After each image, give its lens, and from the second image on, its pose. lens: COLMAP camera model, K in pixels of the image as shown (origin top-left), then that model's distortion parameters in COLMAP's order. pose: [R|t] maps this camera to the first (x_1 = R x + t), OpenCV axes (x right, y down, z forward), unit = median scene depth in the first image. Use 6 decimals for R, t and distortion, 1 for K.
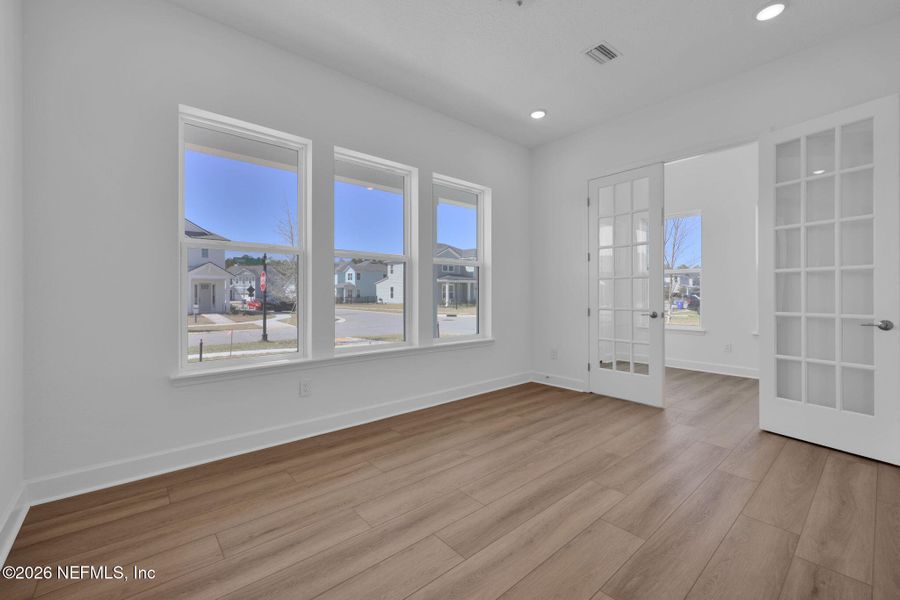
lens RADIAL K [[413.4, 0, 448.8], [0, 413.4, 295.8], [0, 0, 1]] dist [0.002433, 0.000250]
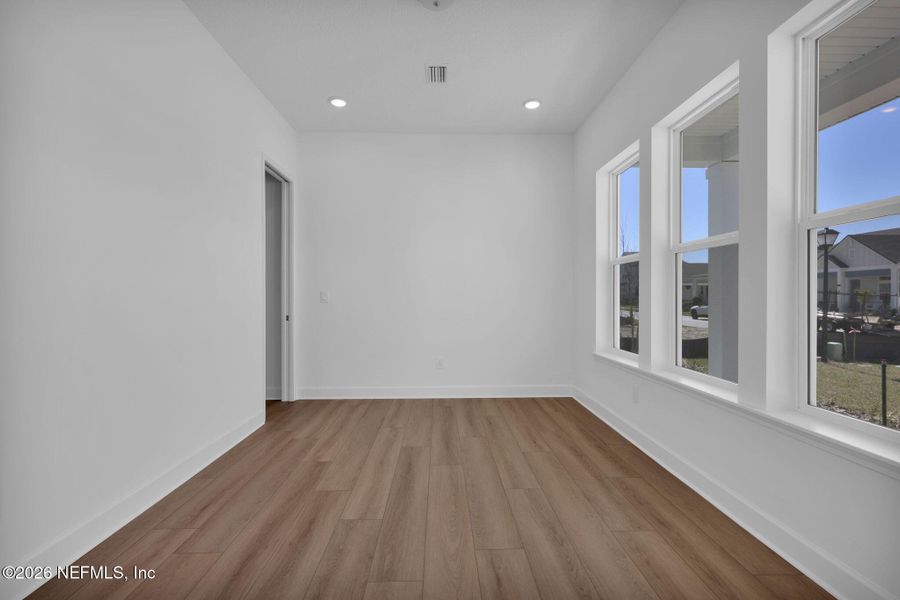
lens RADIAL K [[413.4, 0, 448.8], [0, 413.4, 295.8], [0, 0, 1]] dist [0.002433, 0.000250]
pose [[-0.667713, 0.000554, -0.744419, 0.884288], [-0.000590, 0.999999, 0.001273, -0.025753], [0.744419, 0.001289, -0.667712, 1.660371]]
